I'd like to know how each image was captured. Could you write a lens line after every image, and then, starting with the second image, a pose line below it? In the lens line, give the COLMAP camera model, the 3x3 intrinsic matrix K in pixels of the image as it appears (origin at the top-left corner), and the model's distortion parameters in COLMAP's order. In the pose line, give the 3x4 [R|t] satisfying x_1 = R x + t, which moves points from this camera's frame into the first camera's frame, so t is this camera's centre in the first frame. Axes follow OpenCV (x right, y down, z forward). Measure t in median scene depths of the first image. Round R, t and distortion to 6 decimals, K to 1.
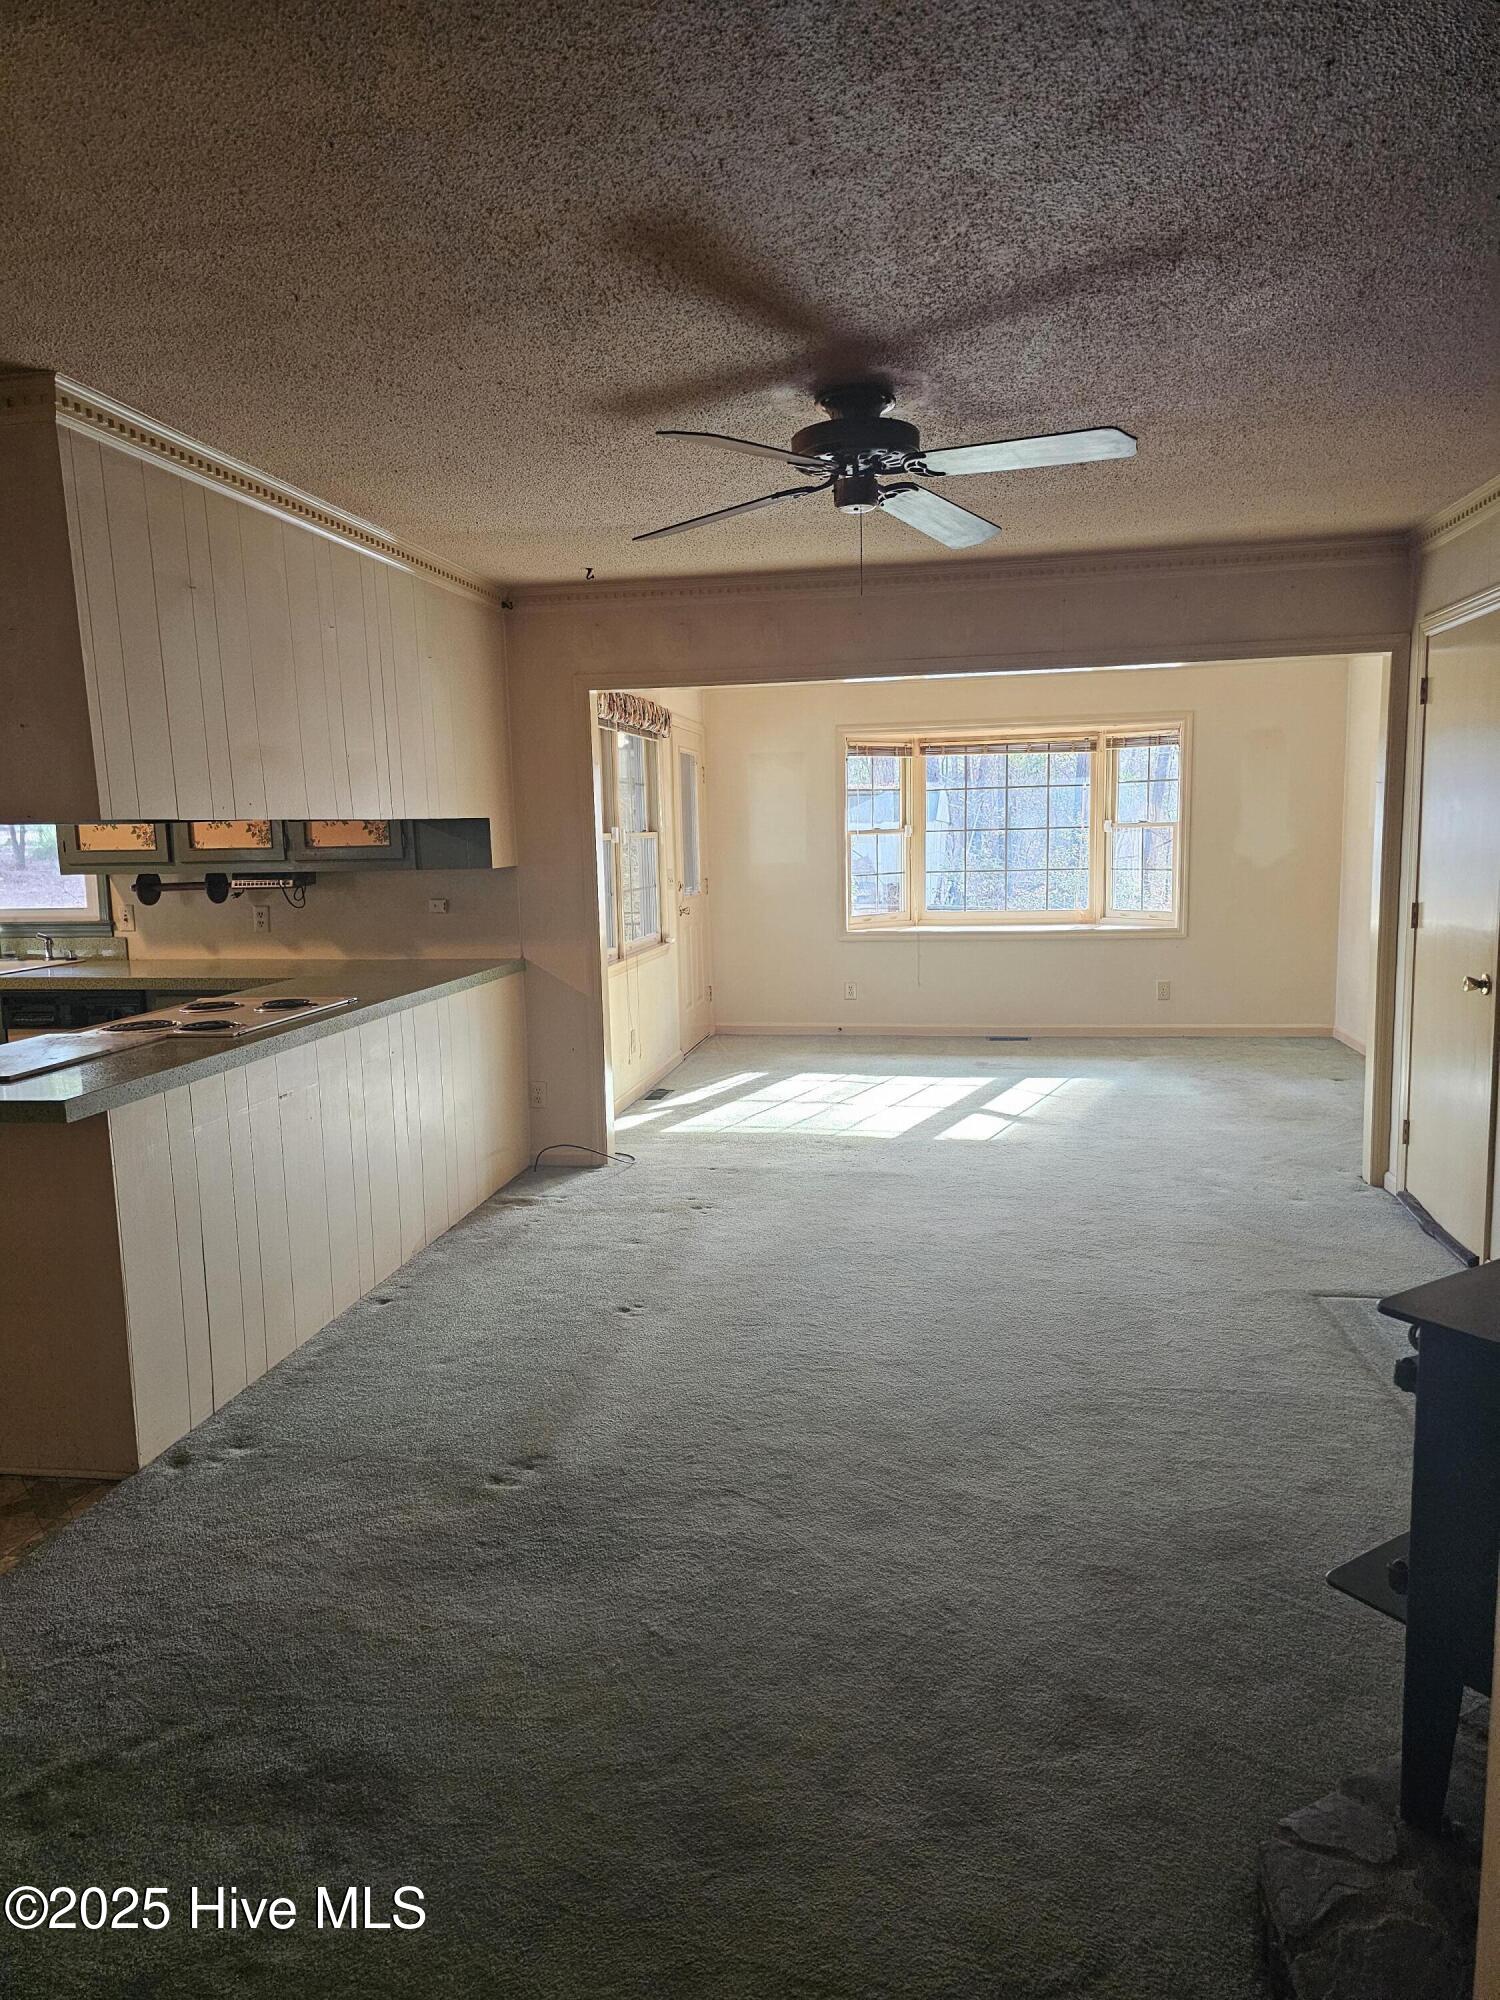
lens RADIAL K [[1346.3, 0, 753.8], [0, 1346.3, 996.0], [0, 0, 1]] dist [0.053729, -0.039889]
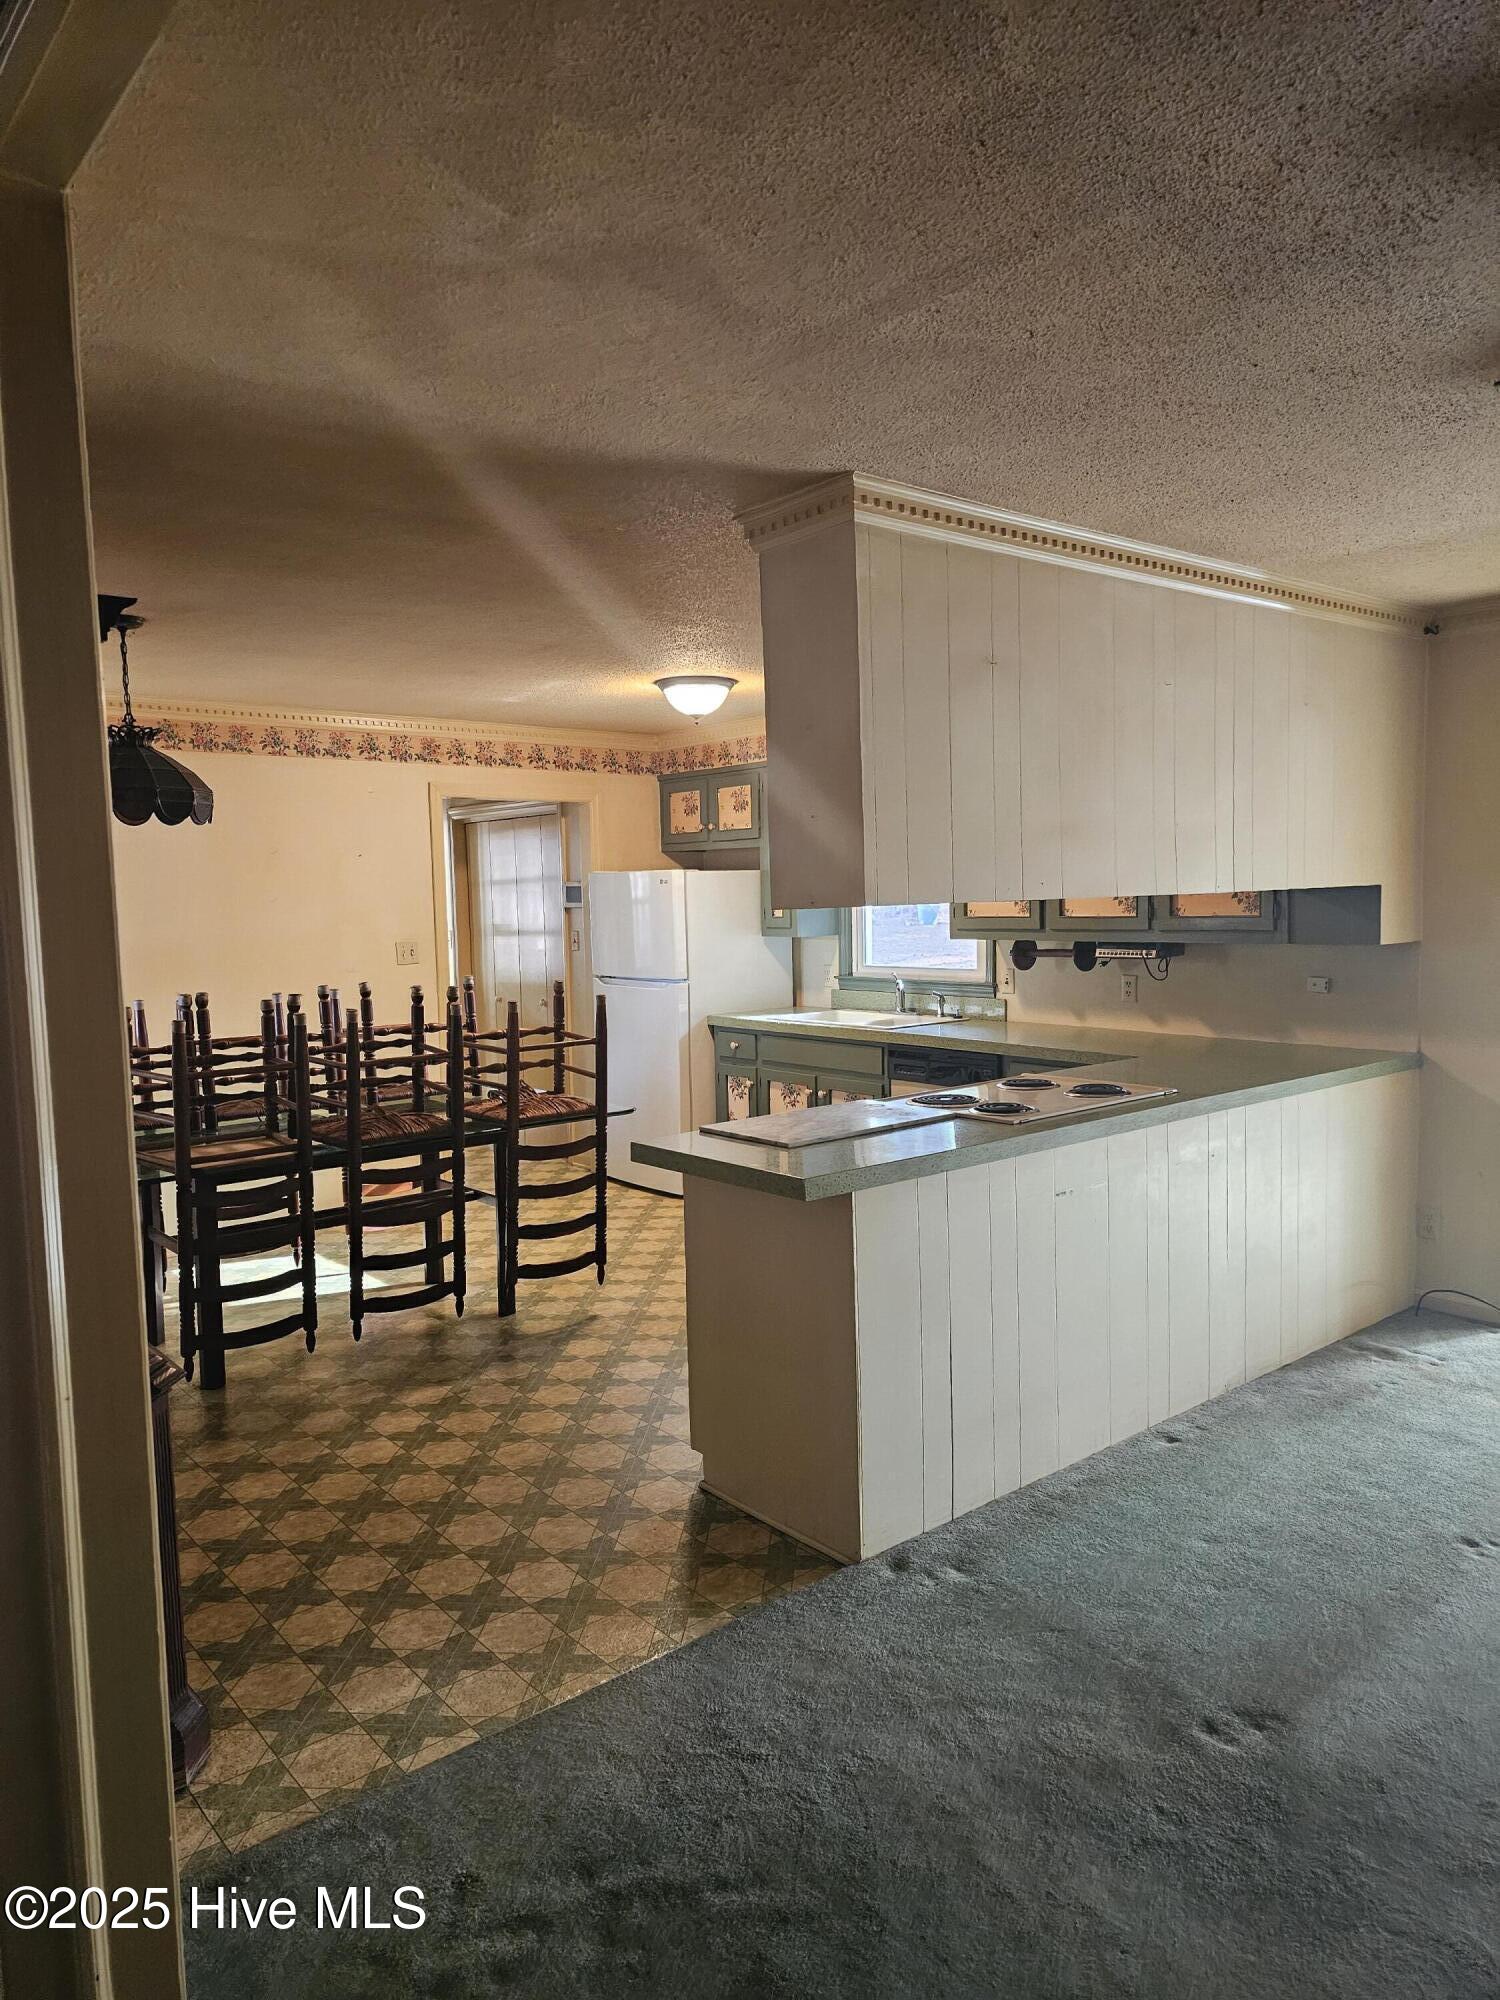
lens RADIAL K [[1346.3, 0, 744.9], [0, 1346.3, 992.1], [0, 0, 1]] dist [0.053729, -0.039889]
pose [[0.756053, 0.055114, -0.652185, 0.074754], [-0.078993, 0.996848, -0.007333, -0.035020], [0.649726, 0.057062, 0.758024, 0.130967]]
